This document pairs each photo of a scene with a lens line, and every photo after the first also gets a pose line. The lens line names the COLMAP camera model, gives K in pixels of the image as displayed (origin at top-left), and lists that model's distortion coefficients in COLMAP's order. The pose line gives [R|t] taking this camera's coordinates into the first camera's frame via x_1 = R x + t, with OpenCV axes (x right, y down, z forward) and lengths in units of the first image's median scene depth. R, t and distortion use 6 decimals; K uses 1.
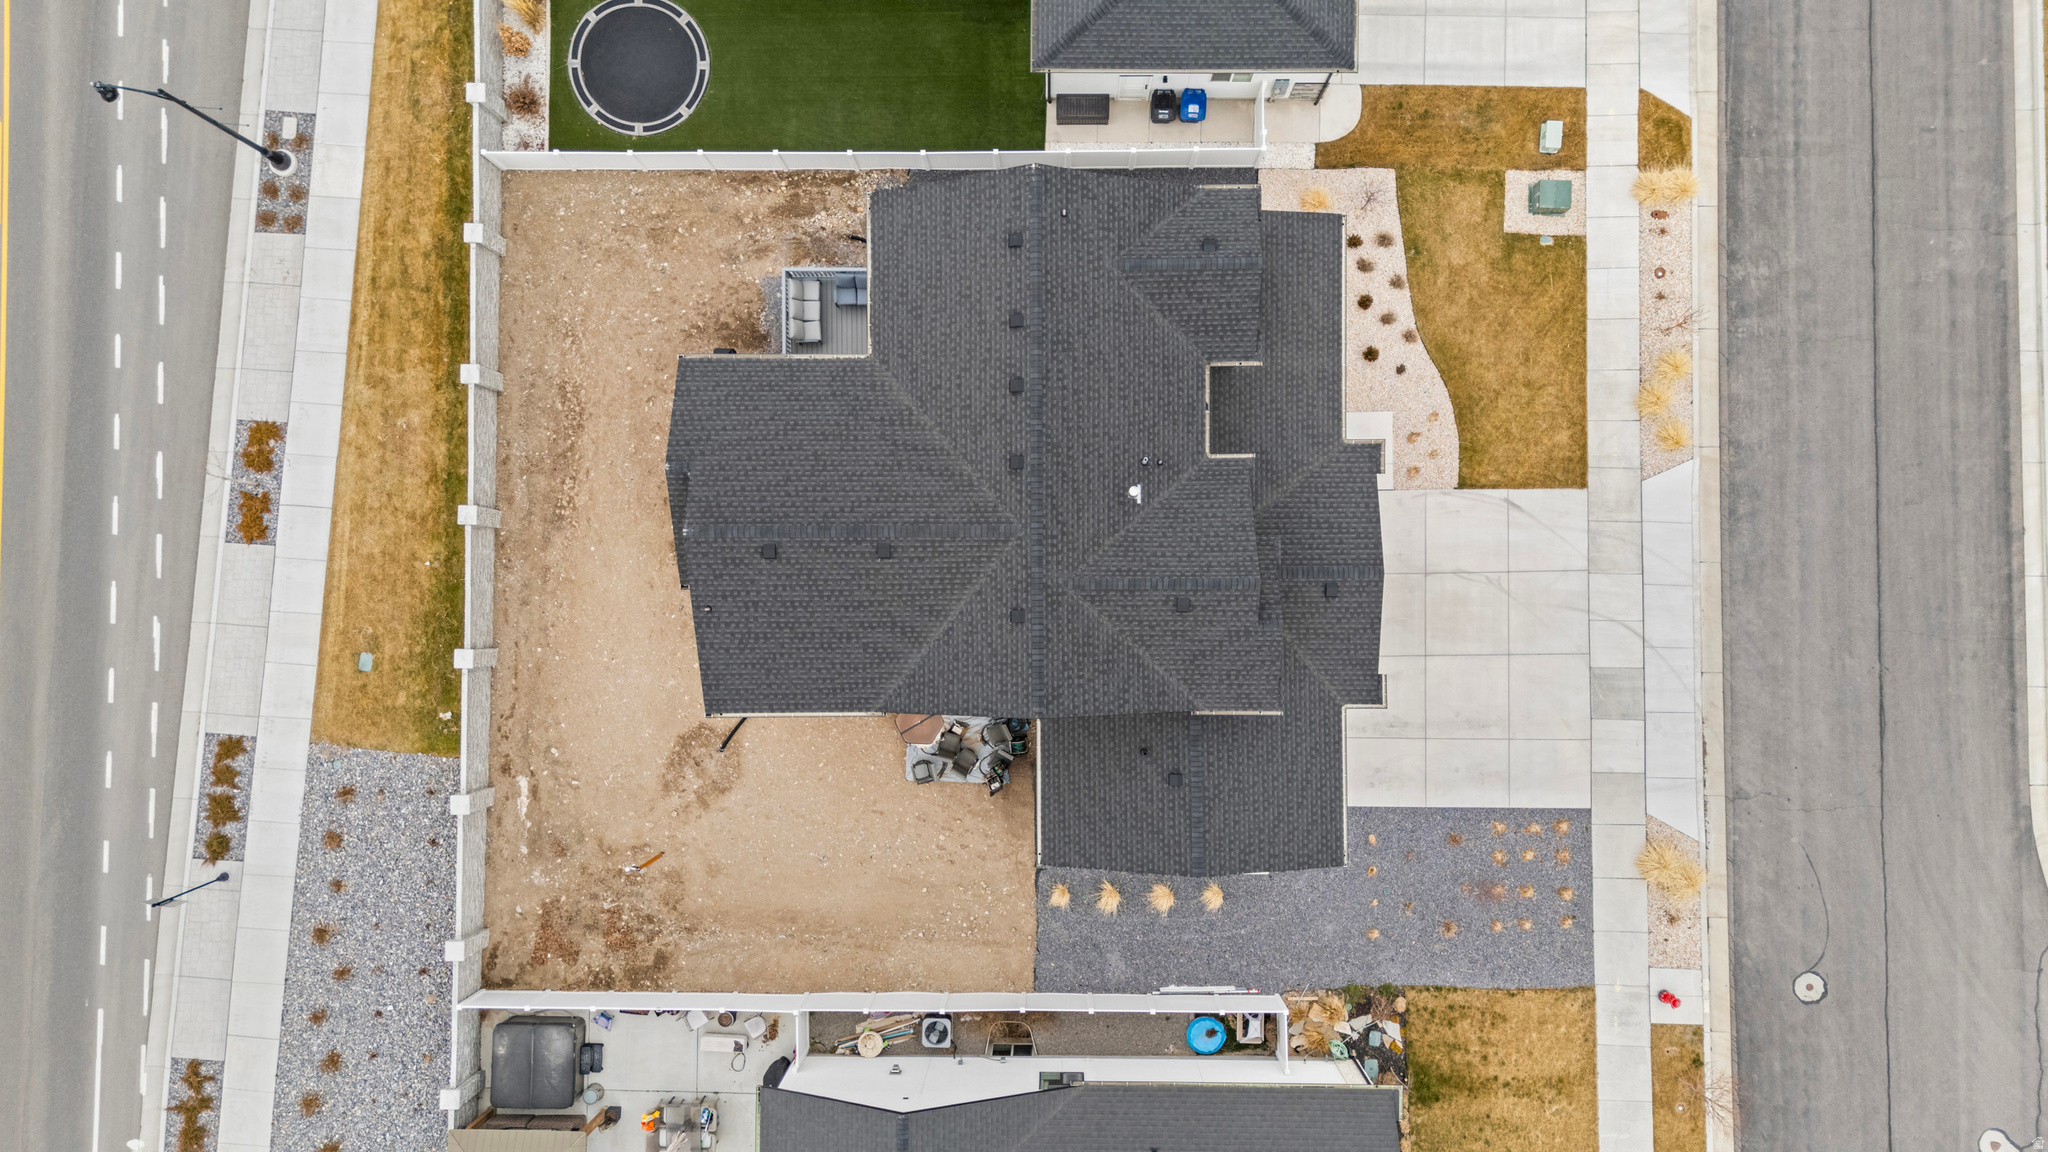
lens RADIAL K [[1515.8, 0, 1018.1], [0, 1515.8, 581.1], [0, 0, 1]] dist [0.080124, -0.074900]
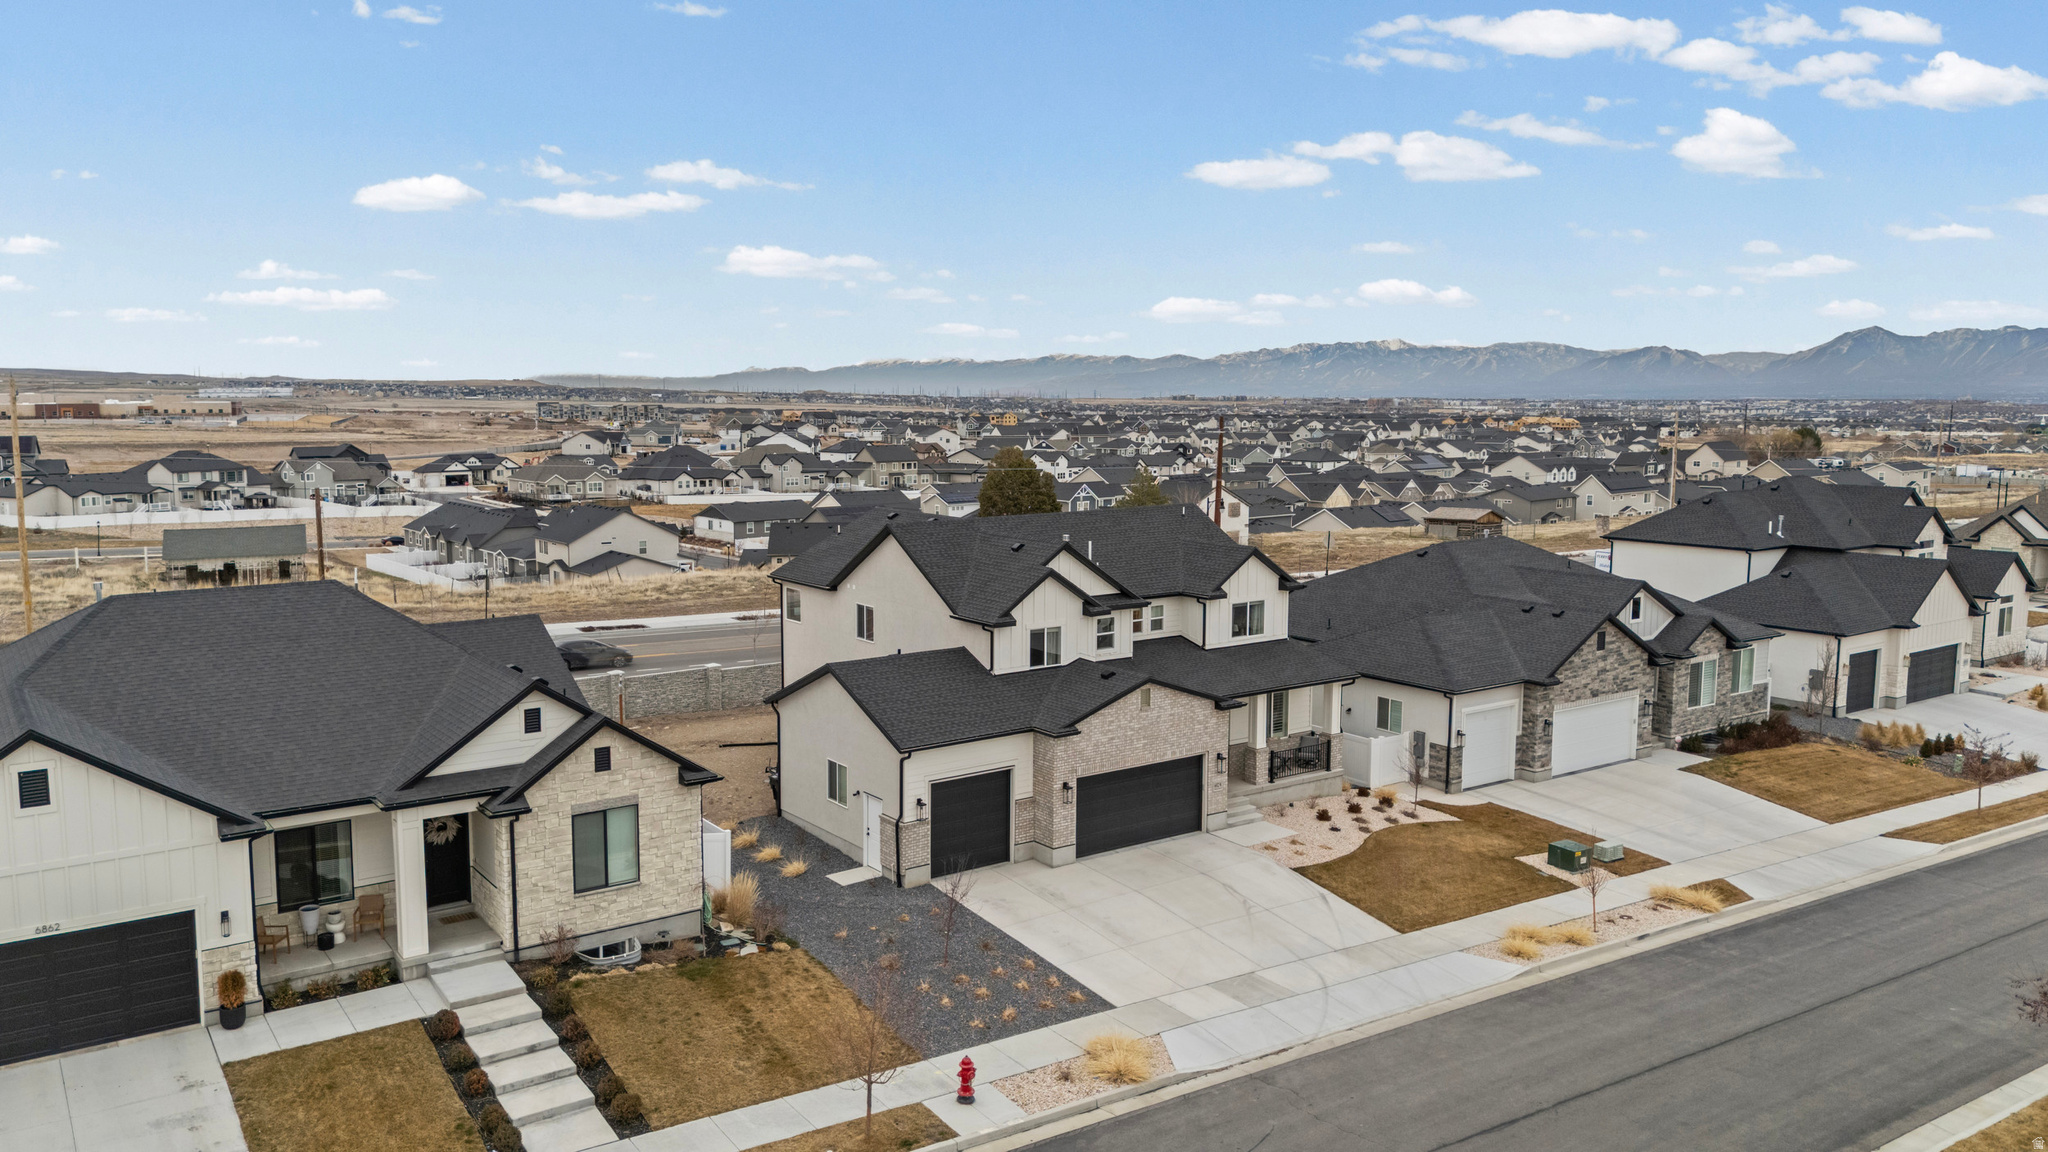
lens RADIAL K [[1515.8, 0, 1018.1], [0, 1515.8, 581.1], [0, 0, 1]] dist [0.080124, -0.074900]
pose [[0.576361, 0.134340, -0.806077, 0.928521], [-0.817195, 0.093662, -0.568701, 0.603924], [-0.000901, 0.986499, 0.163765, 0.657531]]
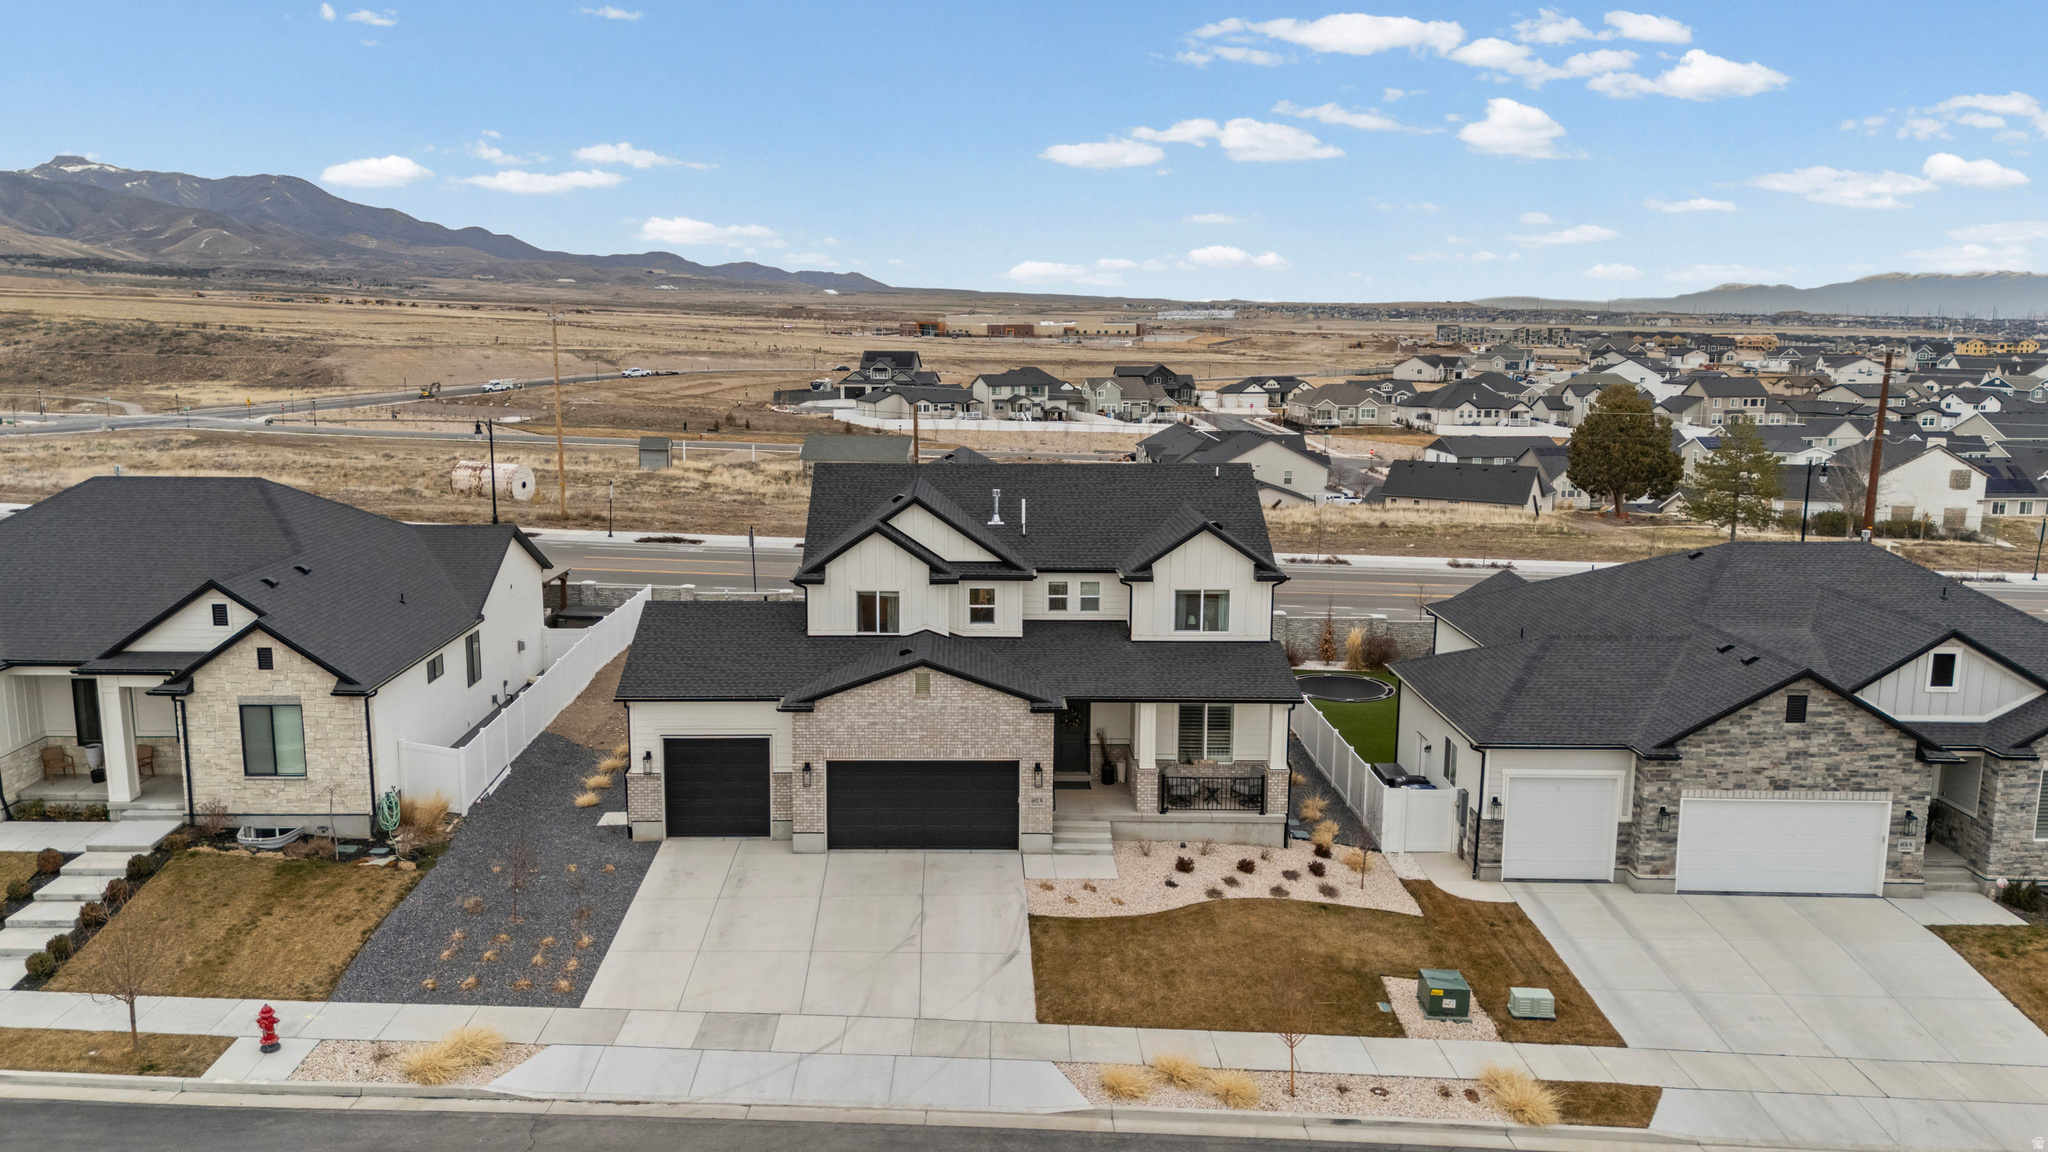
lens RADIAL K [[1524.5, 0, 953.9], [0, 1524.5, 577.2], [0, 0, 1]] dist [0.082745, -0.072177]
pose [[-0.009560, 0.204871, -0.978742, 1.013858], [-0.999841, 0.012758, 0.012437, -0.033845], [0.015035, 0.978706, 0.204717, 0.660955]]
